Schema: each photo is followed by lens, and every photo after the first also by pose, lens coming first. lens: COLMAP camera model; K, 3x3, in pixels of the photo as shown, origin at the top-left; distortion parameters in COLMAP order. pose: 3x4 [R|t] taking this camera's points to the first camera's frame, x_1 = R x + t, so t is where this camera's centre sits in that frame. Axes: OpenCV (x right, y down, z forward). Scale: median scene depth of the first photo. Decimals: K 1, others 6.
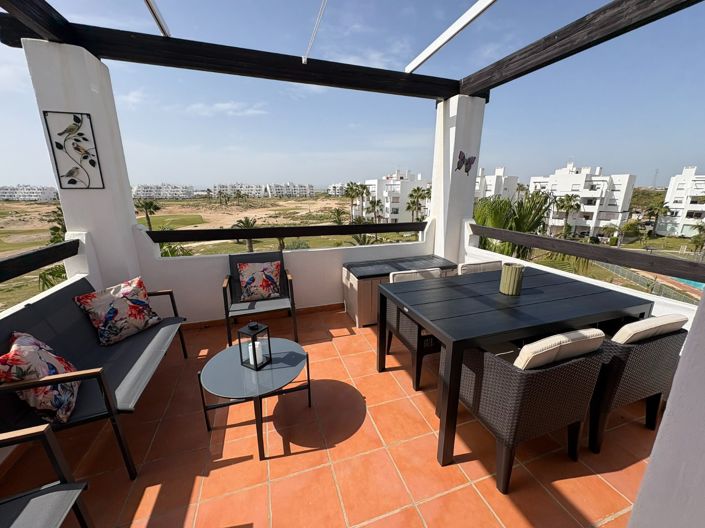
lens RADIAL K [[281.2, 0, 352.7], [0, 281.2, 264.1], [0, 0, 1]] dist [0.001781, -0.000041]
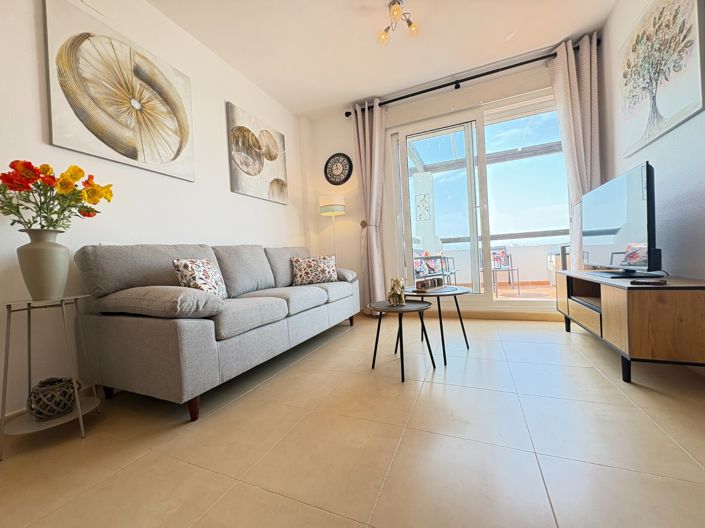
lens RADIAL K [[281.2, 0, 352.0], [0, 281.2, 263.1], [0, 0, 1]] dist [0.001781, -0.000041]
pose [[0.740441, -0.039890, -0.670936, 0.324336], [-0.116279, 0.975583, -0.186327, 0.737360], [0.661986, 0.215979, 0.717723, -1.332418]]
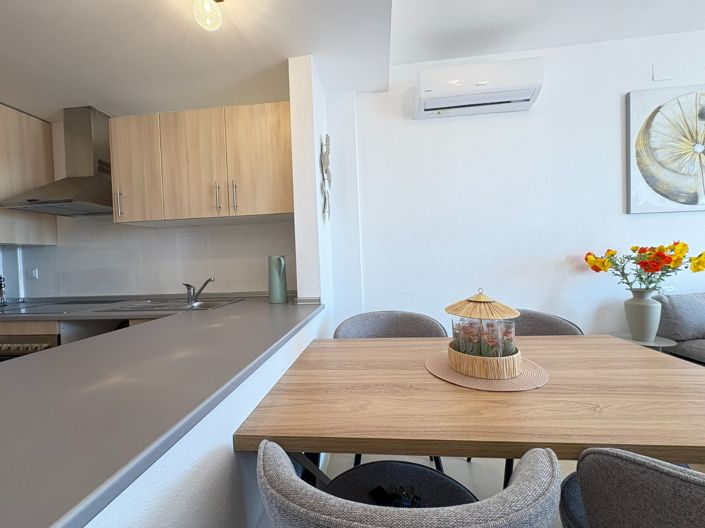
lens RADIAL K [[281.2, 0, 351.9], [0, 281.2, 263.1], [0, 0, 1]] dist [0.001781, -0.000041]
pose [[-0.418176, 0.026074, -0.907992, 0.515593], [-0.200001, 0.972415, 0.120034, 0.637205], [0.886075, 0.231795, -0.401426, -1.759304]]
